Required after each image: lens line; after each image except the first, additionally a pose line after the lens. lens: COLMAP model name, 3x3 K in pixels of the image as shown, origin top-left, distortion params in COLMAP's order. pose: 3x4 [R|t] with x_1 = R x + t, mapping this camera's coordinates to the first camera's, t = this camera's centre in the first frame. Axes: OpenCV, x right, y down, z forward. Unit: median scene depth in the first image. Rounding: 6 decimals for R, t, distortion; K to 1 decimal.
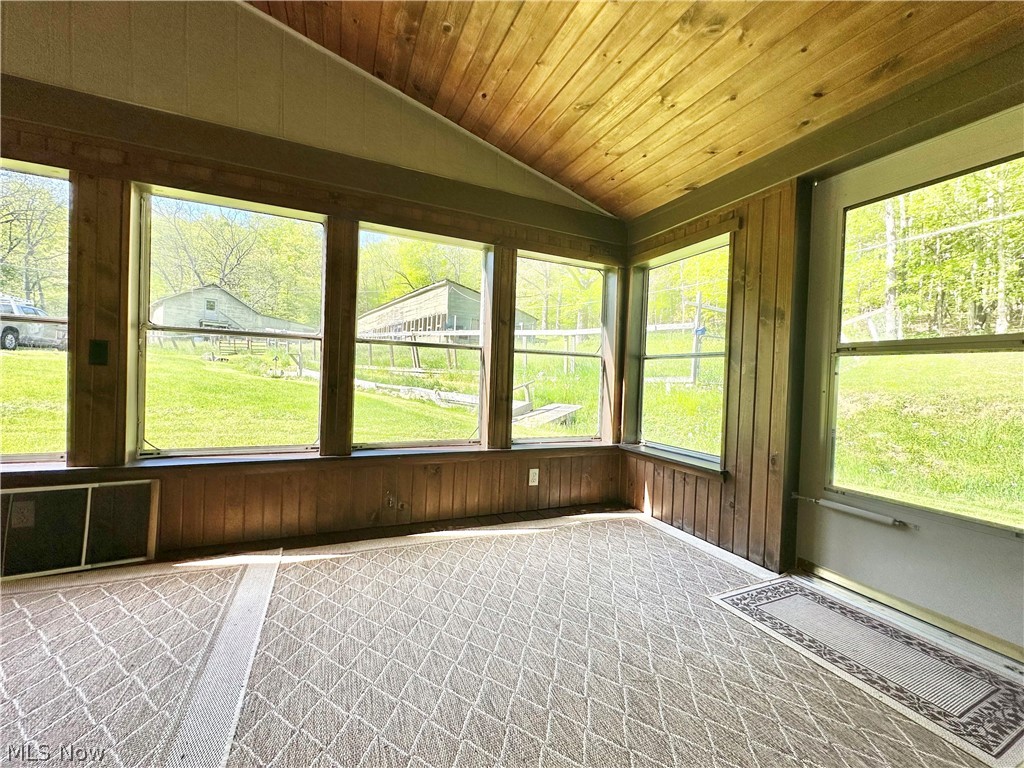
lens RADIAL K [[408.3, 0, 513.9], [0, 408.3, 383.0], [0, 0, 1]] dist [-0.002645, 0.000192]
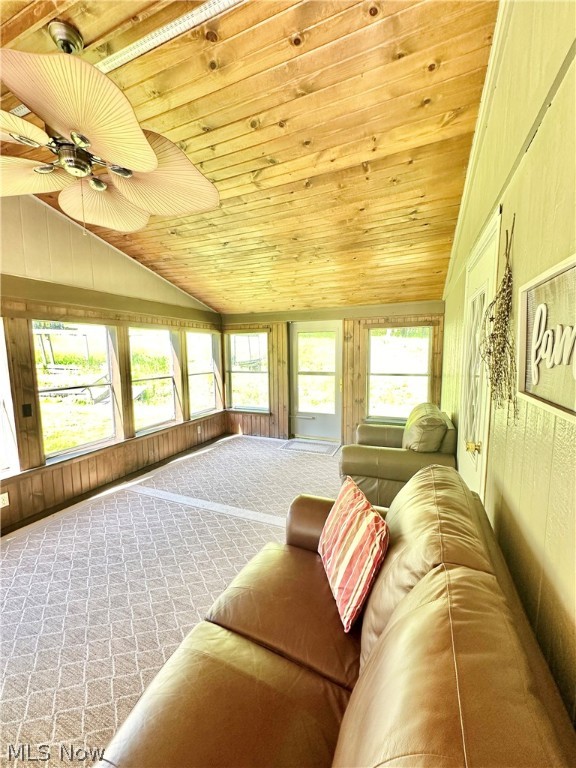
lens RADIAL K [[306.3, 0, 285.0], [0, 306.3, 384.0], [0, 0, 1]] dist [-0.002645, 0.000192]
pose [[0.735717, -0.115604, 0.667350, -0.867900], [0.047787, 0.991730, 0.119113, -0.252744], [-0.675601, -0.055742, 0.735157, -0.710686]]
